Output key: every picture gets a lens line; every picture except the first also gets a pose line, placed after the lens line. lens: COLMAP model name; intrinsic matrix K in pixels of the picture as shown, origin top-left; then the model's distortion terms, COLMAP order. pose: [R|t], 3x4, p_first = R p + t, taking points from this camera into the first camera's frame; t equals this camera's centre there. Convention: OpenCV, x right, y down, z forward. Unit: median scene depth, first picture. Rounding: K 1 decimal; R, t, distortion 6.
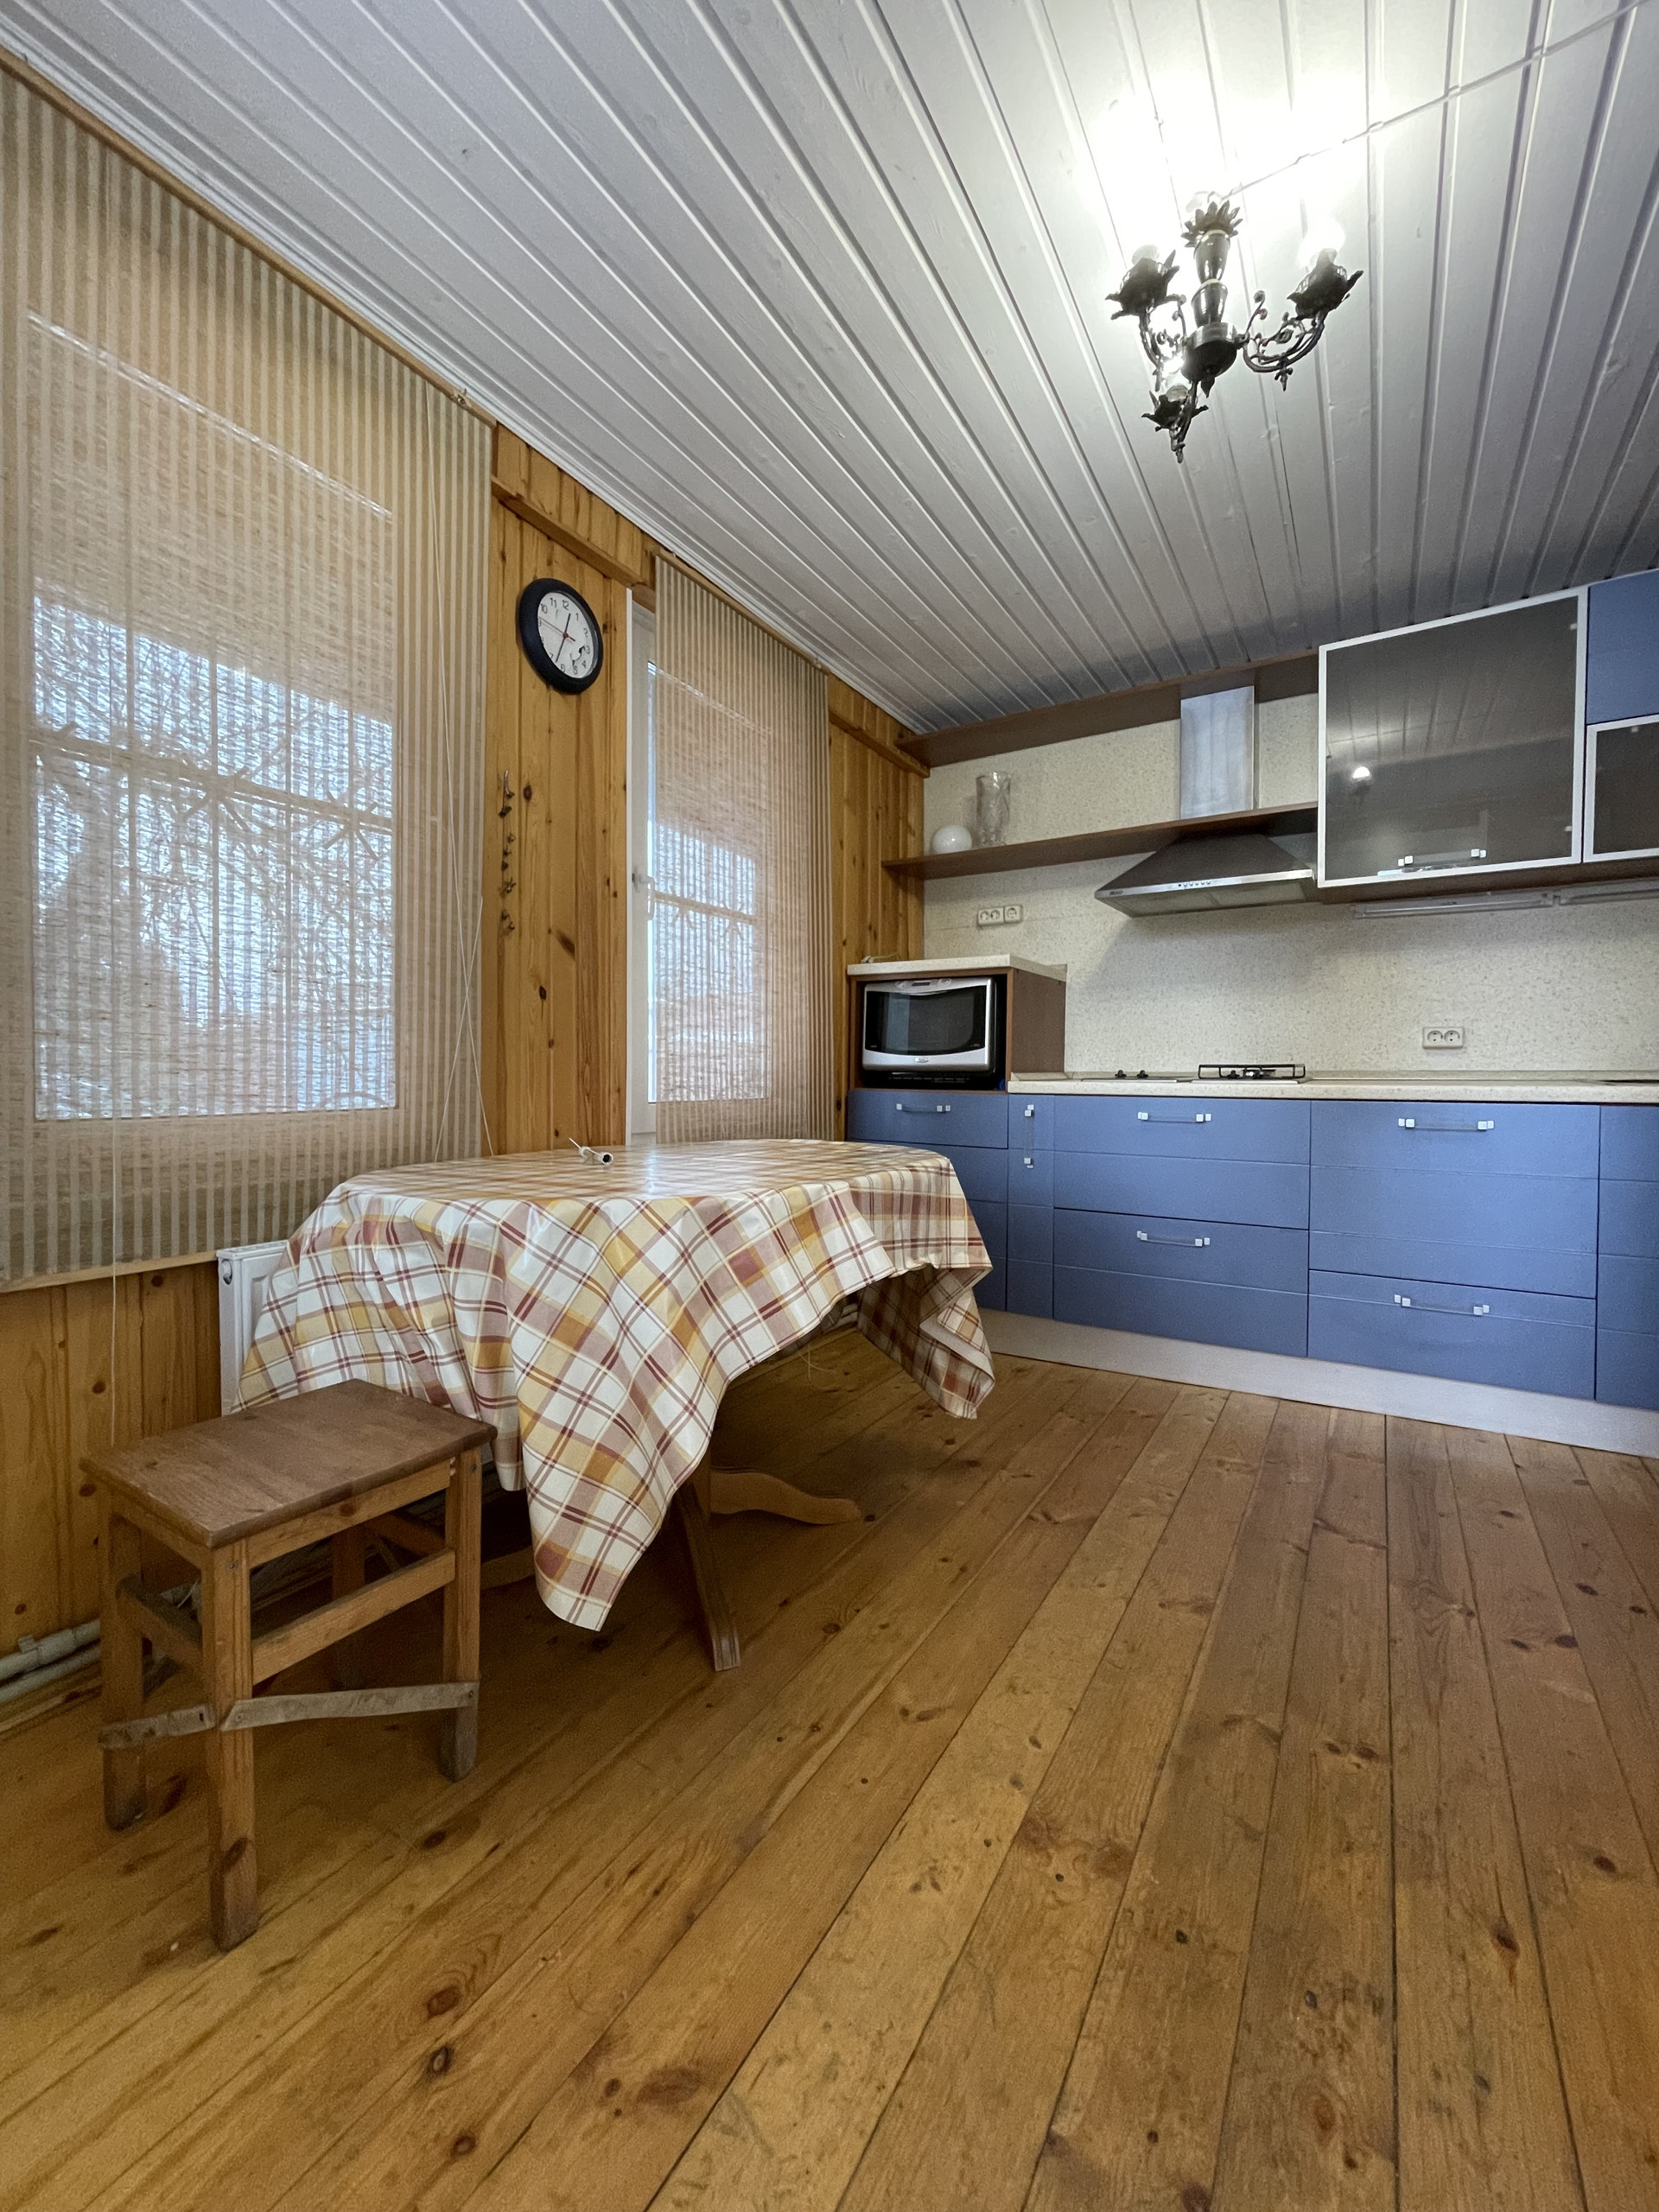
lens RADIAL K [[881.2, 0, 829.5], [0, 881.2, 1106.0], [0, 0, 1]] dist [0.001967, 0.000475]
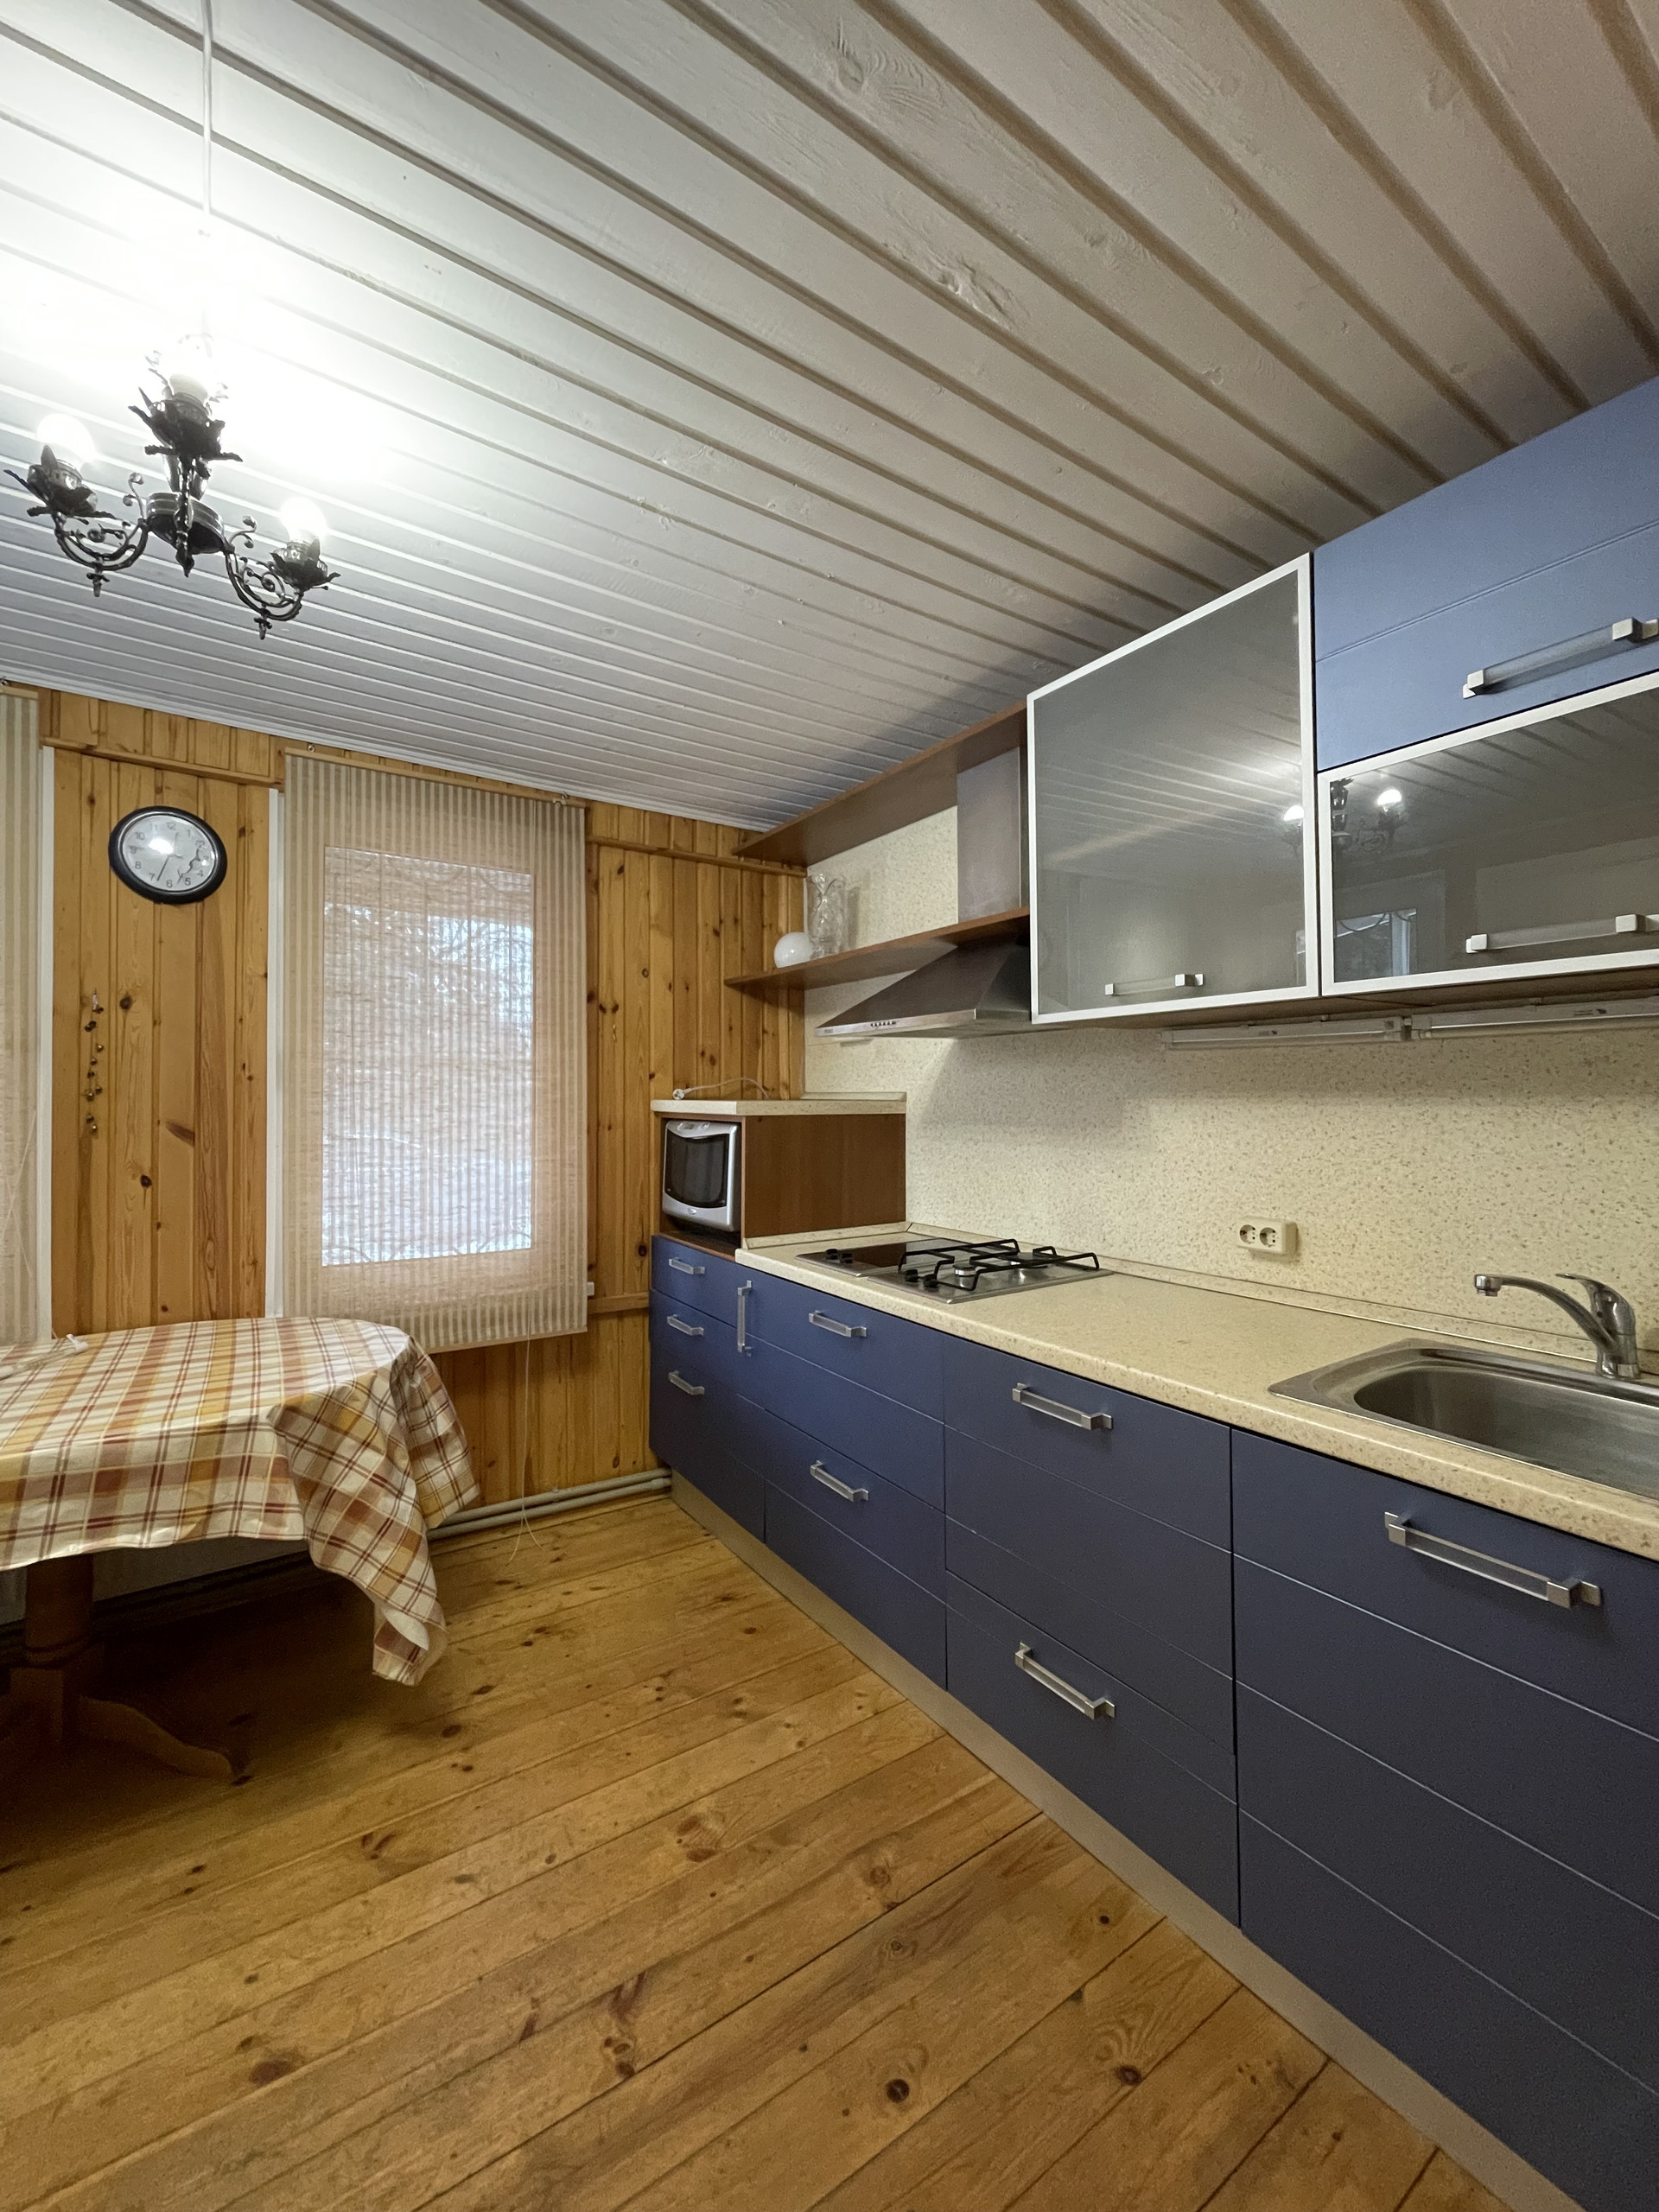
lens RADIAL K [[881.2, 0, 829.5], [0, 881.2, 1106.0], [0, 0, 1]] dist [0.001967, 0.000475]
pose [[0.911002, -0.000351, -0.412402, 0.812677], [-0.012444, 0.999521, -0.028339, -0.182723], [0.412215, 0.030949, 0.910561, 0.318026]]
